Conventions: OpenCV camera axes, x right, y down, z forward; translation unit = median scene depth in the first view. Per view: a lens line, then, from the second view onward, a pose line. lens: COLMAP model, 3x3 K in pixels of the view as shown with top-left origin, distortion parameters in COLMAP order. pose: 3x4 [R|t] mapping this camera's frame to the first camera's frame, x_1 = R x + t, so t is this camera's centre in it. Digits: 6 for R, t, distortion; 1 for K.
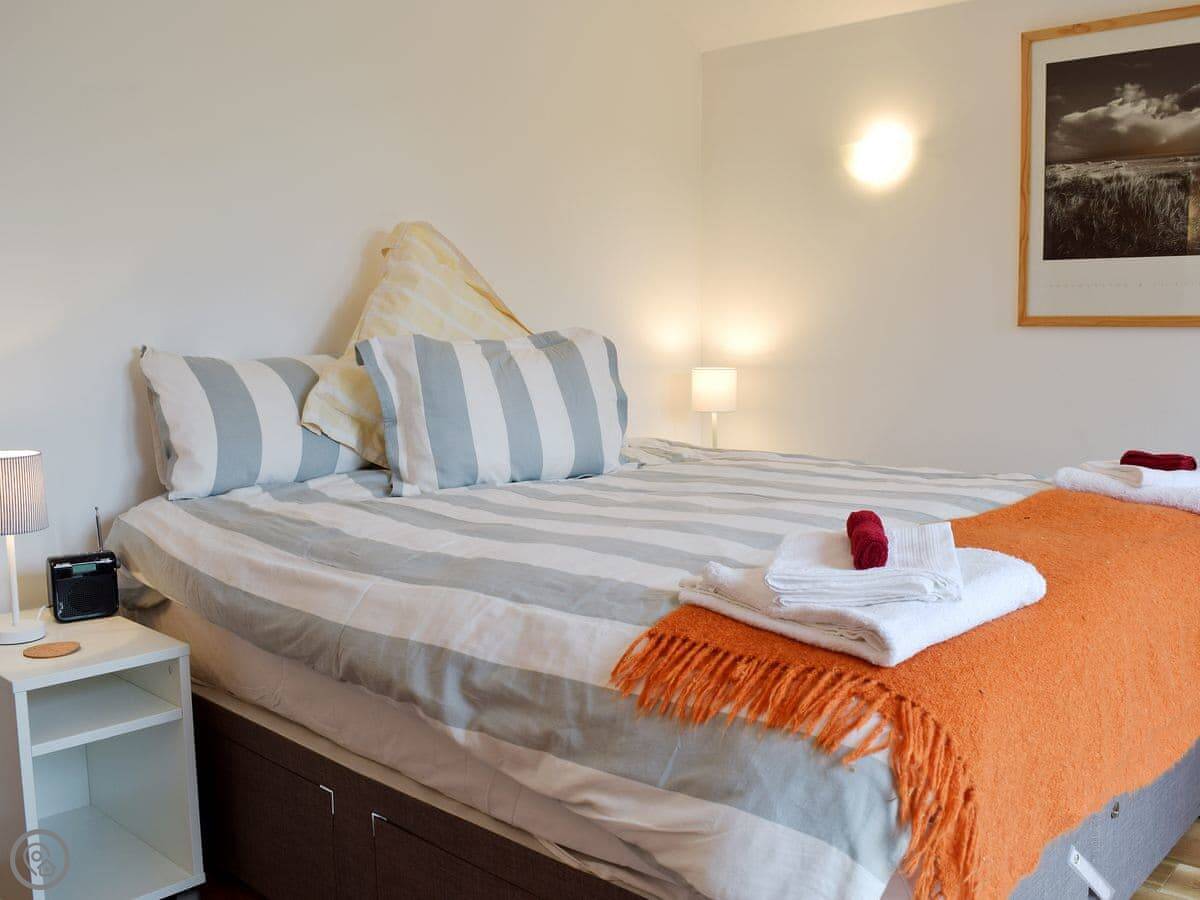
lens RADIAL K [[1123.9, 0, 591.4], [0, 1123.9, 448.5], [0, 0, 1]] dist [-0.078406, 0.000128]
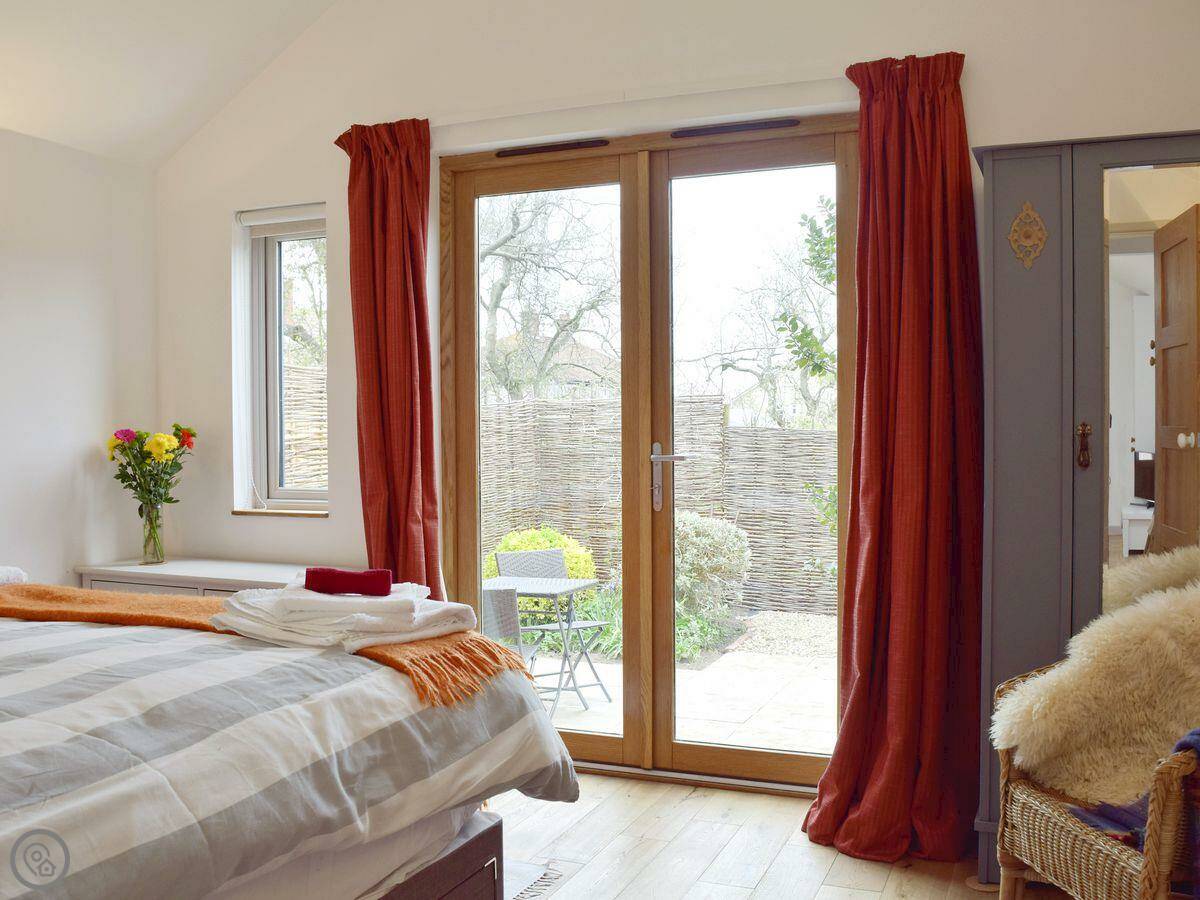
lens RADIAL K [[1123.9, 0, 591.4], [0, 1123.9, 448.5], [0, 0, 1]] dist [-0.078406, 0.000128]
pose [[-0.330709, 0.002187, 0.943730, -1.184208], [0.121728, 0.991743, 0.040359, -0.106675], [-0.935849, 0.128226, -0.328244, 1.120009]]
